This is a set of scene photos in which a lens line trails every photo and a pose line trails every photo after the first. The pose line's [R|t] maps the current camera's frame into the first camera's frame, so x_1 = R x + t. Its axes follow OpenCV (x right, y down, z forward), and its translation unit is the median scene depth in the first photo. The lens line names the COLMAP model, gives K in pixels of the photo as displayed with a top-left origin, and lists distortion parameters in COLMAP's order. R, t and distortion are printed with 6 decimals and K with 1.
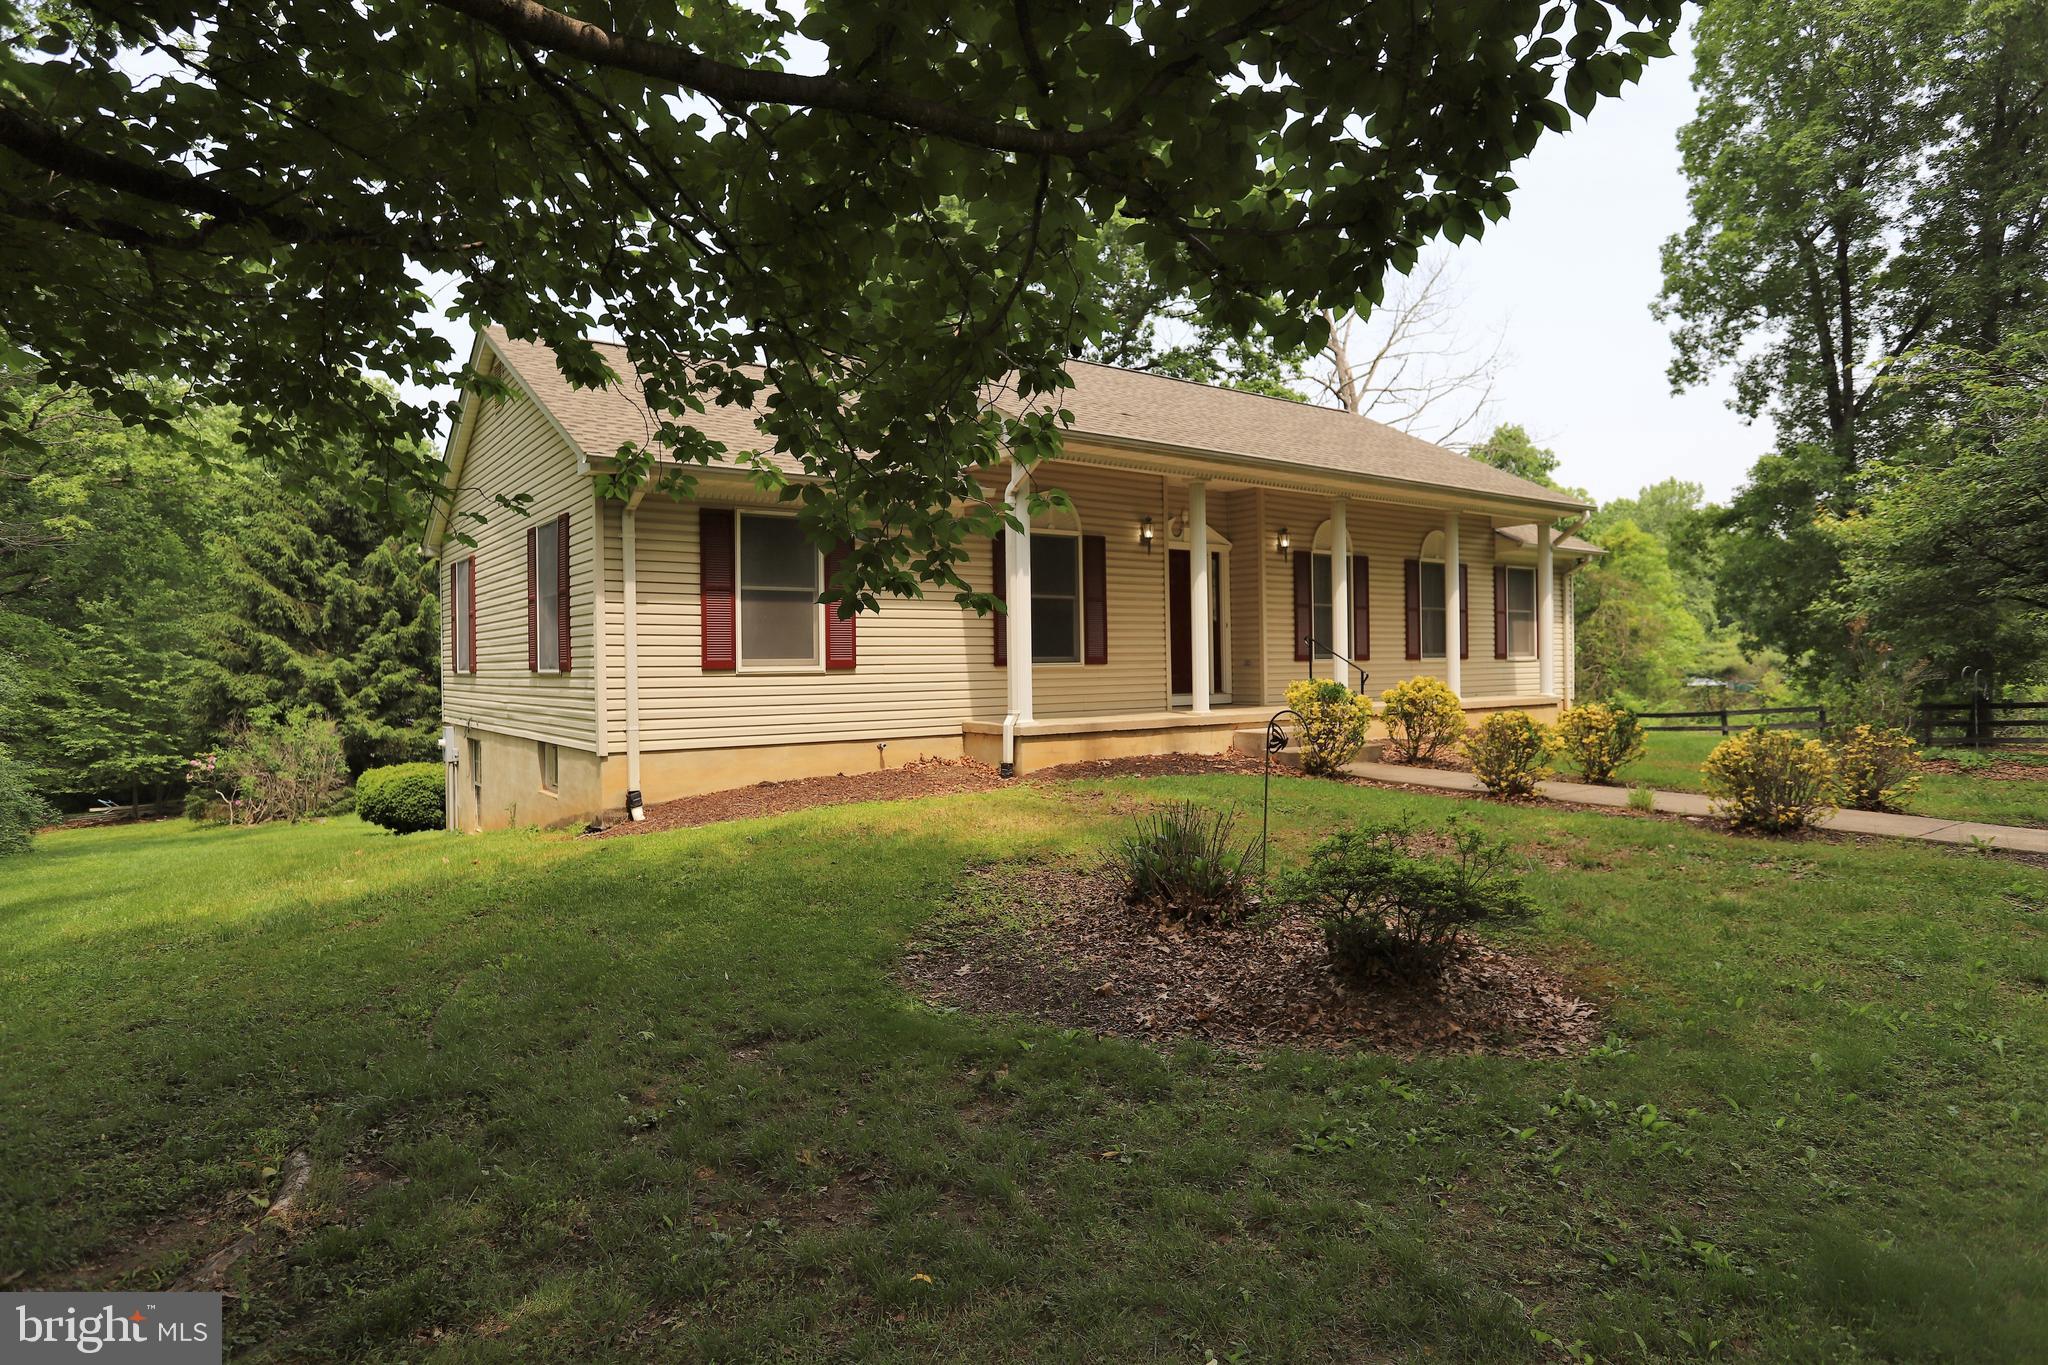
lens RADIAL K [[1148.7, 0, 1024.0], [0, 1148.7, 682.5], [0, 0, 1]] dist [-0.000194, -0.000008]
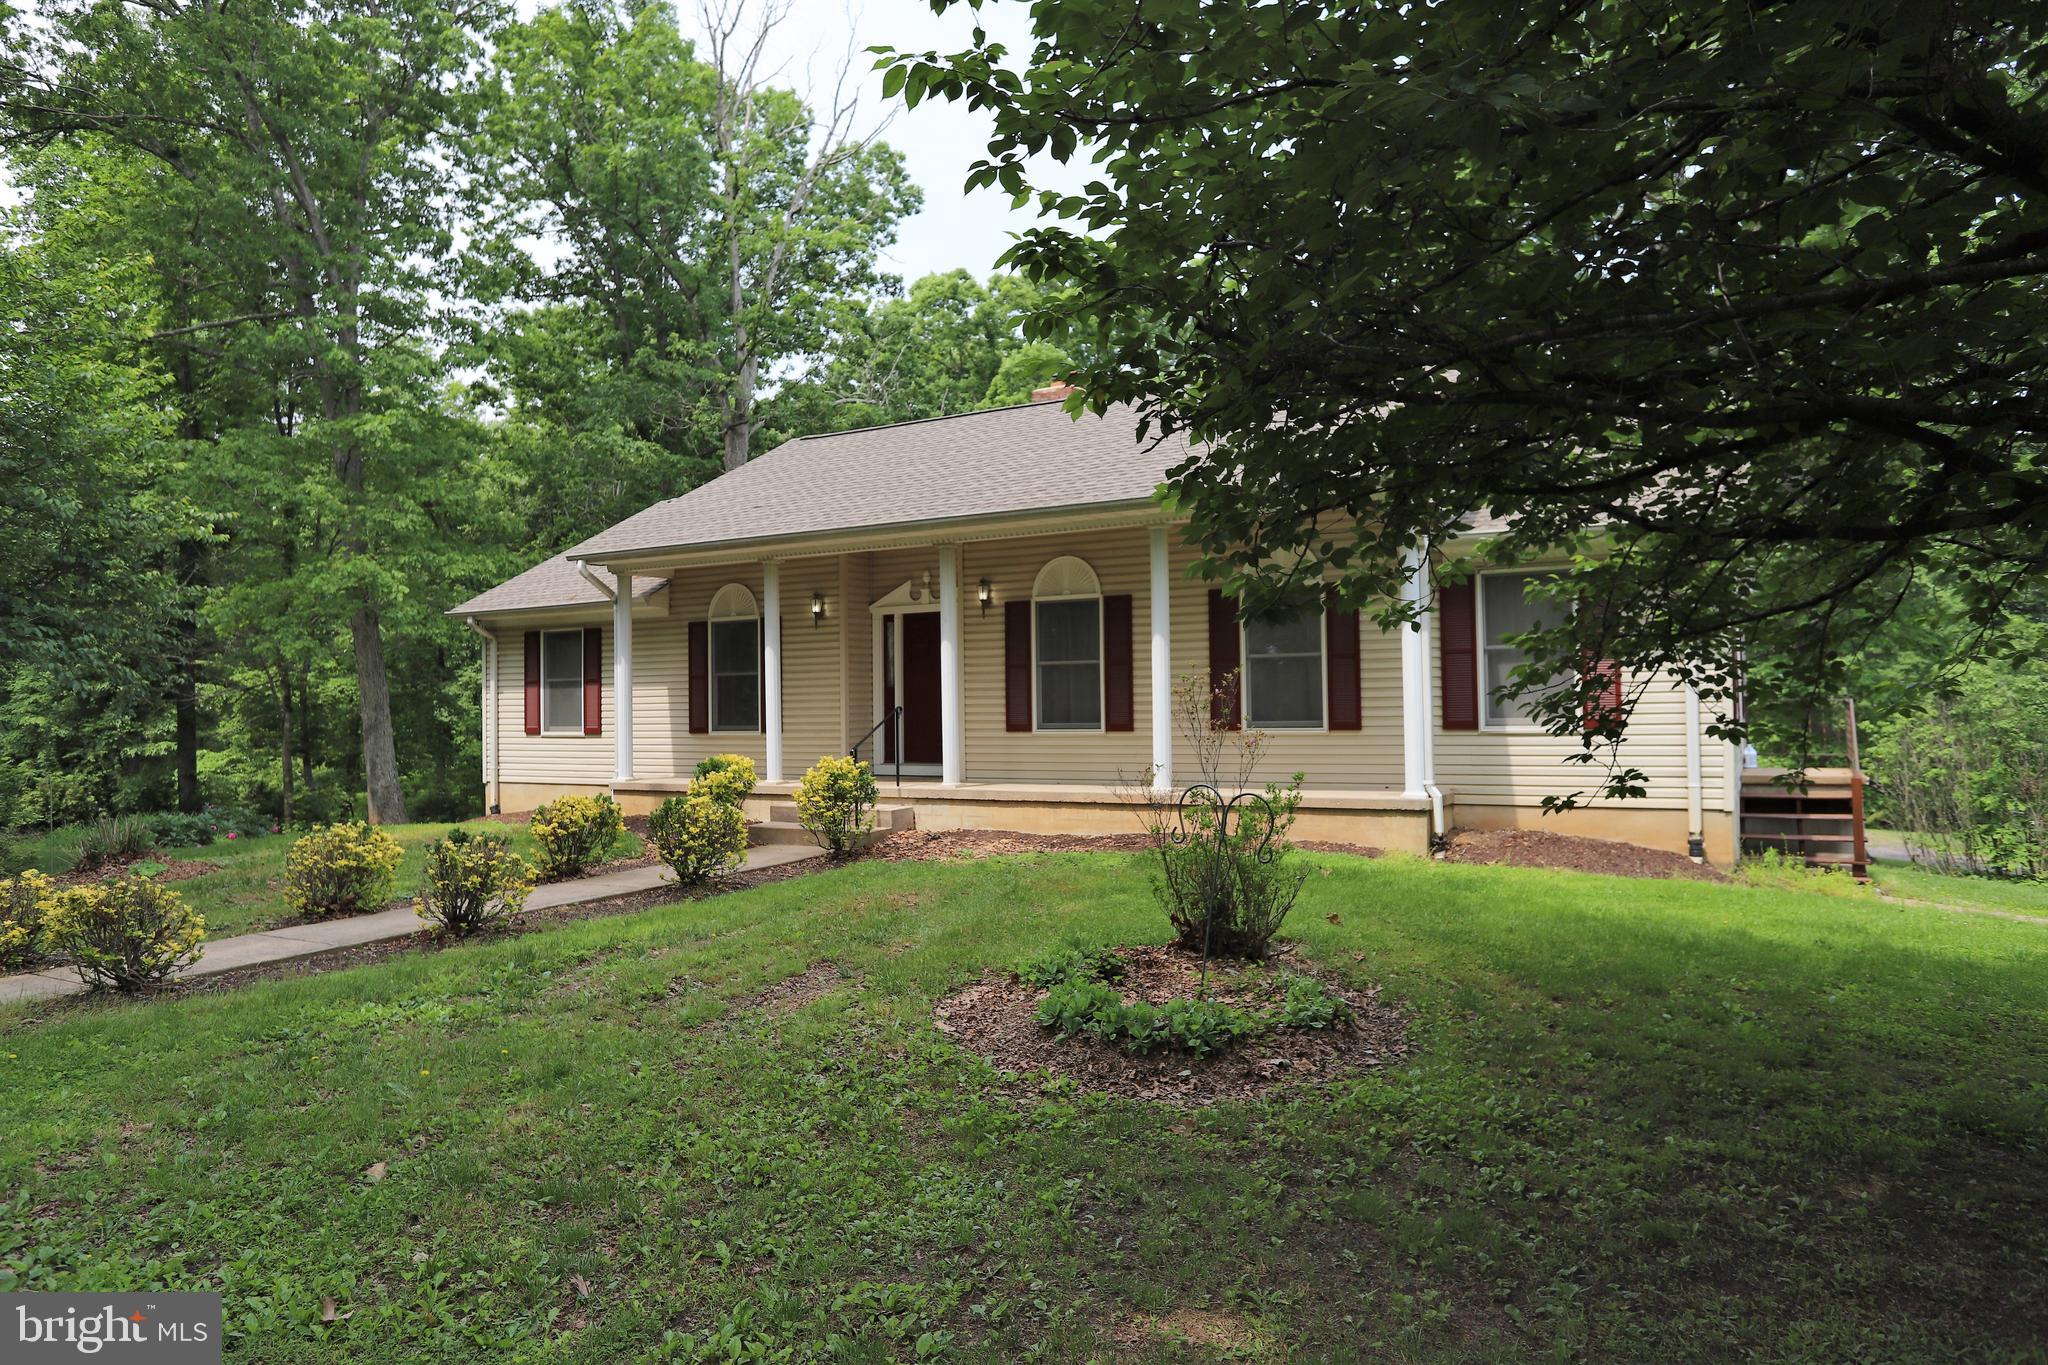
lens RADIAL K [[991.8, 0, 1010.7], [0, 991.8, 675.8], [0, 0, 1]] dist [-0.083015, 0.047930]
pose [[0.540447, -0.039158, -0.840467, 1.007971], [-0.013717, 0.998374, -0.055336, -0.021631], [0.841267, 0.041435, 0.539030, 0.702456]]
